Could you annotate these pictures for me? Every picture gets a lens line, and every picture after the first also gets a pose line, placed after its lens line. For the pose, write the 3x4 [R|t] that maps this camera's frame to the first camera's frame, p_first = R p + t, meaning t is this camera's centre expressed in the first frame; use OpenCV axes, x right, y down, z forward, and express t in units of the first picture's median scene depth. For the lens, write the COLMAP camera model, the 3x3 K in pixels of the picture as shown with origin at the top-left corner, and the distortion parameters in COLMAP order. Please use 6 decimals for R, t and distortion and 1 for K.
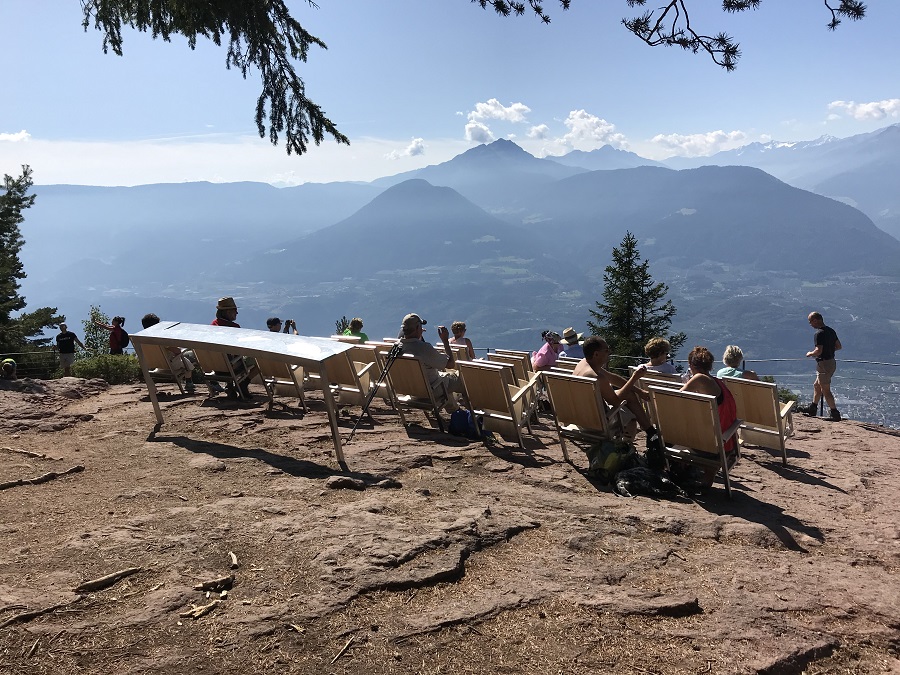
lens RADIAL K [[727.2, 0, 458.3], [0, 727.2, 333.1], [0, 0, 1]] dist [0.063342, -0.109769]
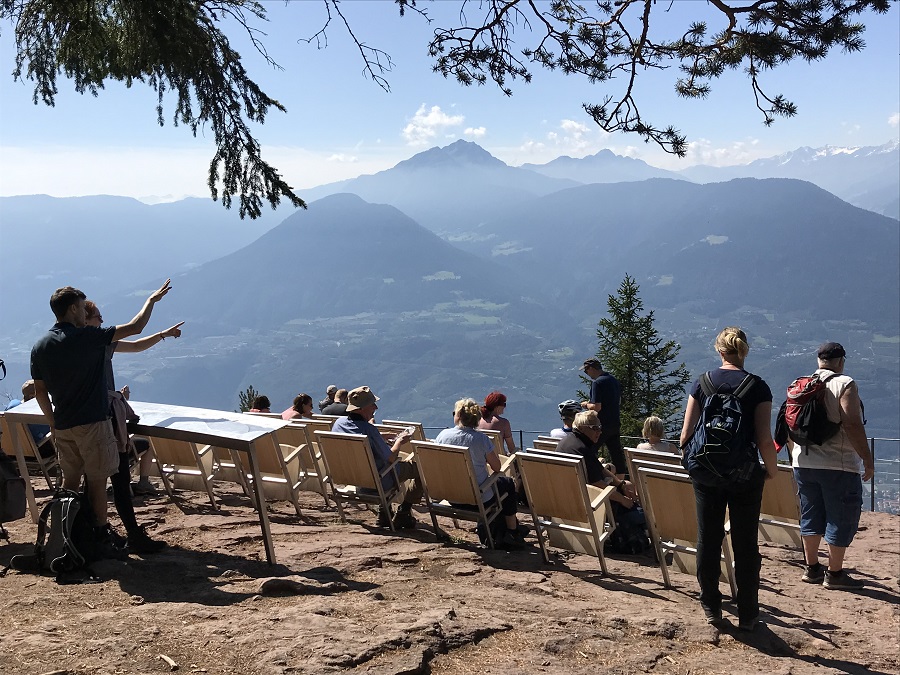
lens RADIAL K [[1033.6, 0, 463.1], [0, 1033.6, 327.0], [0, 0, 1]] dist [0.110850, -0.302707]
pose [[0.998253, -0.000696, 0.059081, -0.021665], [0.005271, 0.996993, -0.077316, 0.001516], [-0.058849, 0.077493, 0.995255, -0.287228]]
